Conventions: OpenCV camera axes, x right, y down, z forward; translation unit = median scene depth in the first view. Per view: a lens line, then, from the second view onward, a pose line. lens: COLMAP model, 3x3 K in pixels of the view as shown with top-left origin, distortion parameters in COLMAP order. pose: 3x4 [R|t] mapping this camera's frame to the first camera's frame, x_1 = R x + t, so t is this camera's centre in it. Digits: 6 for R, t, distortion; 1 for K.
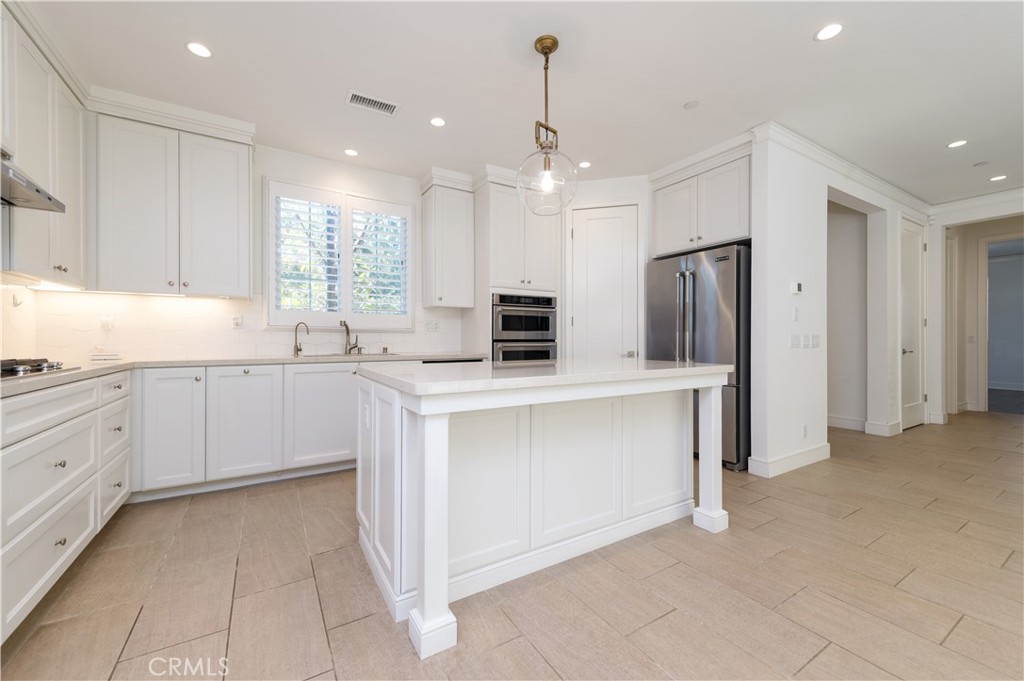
lens RADIAL K [[402.1, 0, 513.7], [0, 402.1, 339.5], [0, 0, 1]] dist [0.018895, -0.004622]
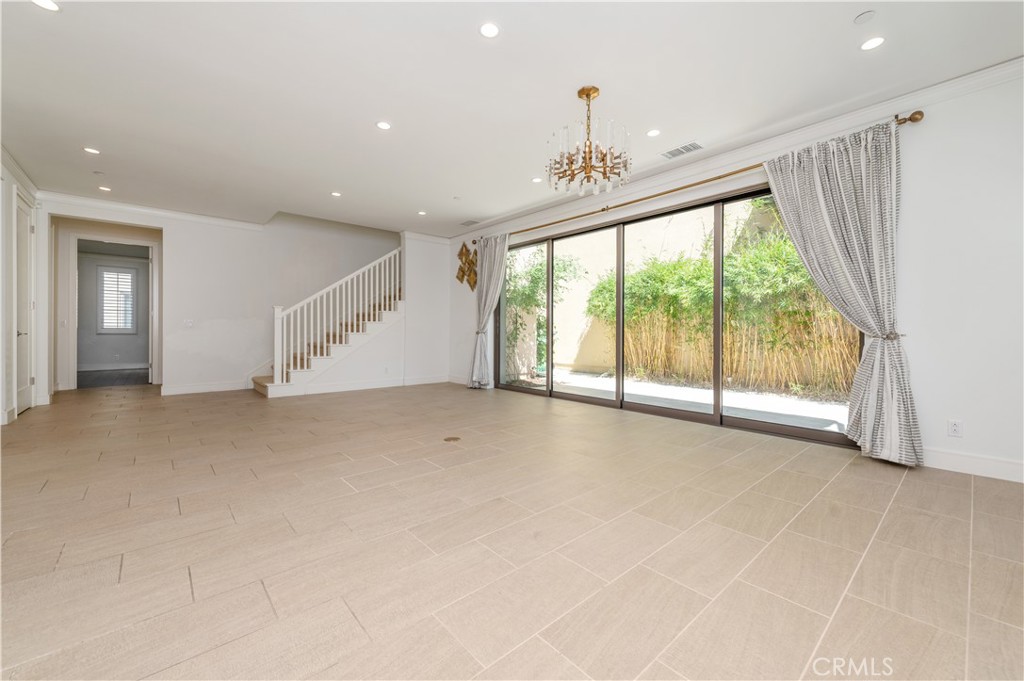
lens RADIAL K [[403.2, 0, 513.0], [0, 403.2, 332.9], [0, 0, 1]] dist [0.017130, -0.003640]
pose [[-0.173549, -0.003113, 0.984820, -0.255012], [-0.001865, 0.999994, 0.002832, 0.029471], [-0.984823, -0.001346, -0.173554, 0.024704]]
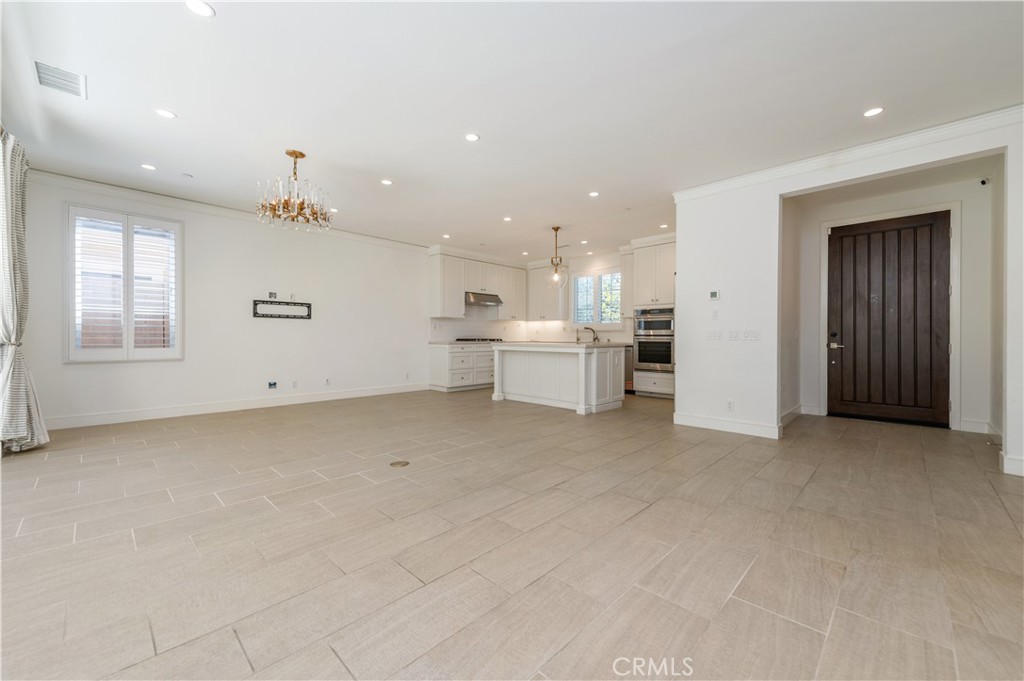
lens RADIAL K [[402.1, 0, 513.7], [0, 402.1, 339.5], [0, 0, 1]] dist [0.018895, -0.004622]
pose [[0.246838, 0.006360, -0.969036, 1.697846], [-0.006502, 0.999967, 0.004907, 0.016371], [0.969035, 0.005090, 0.246871, 0.023167]]
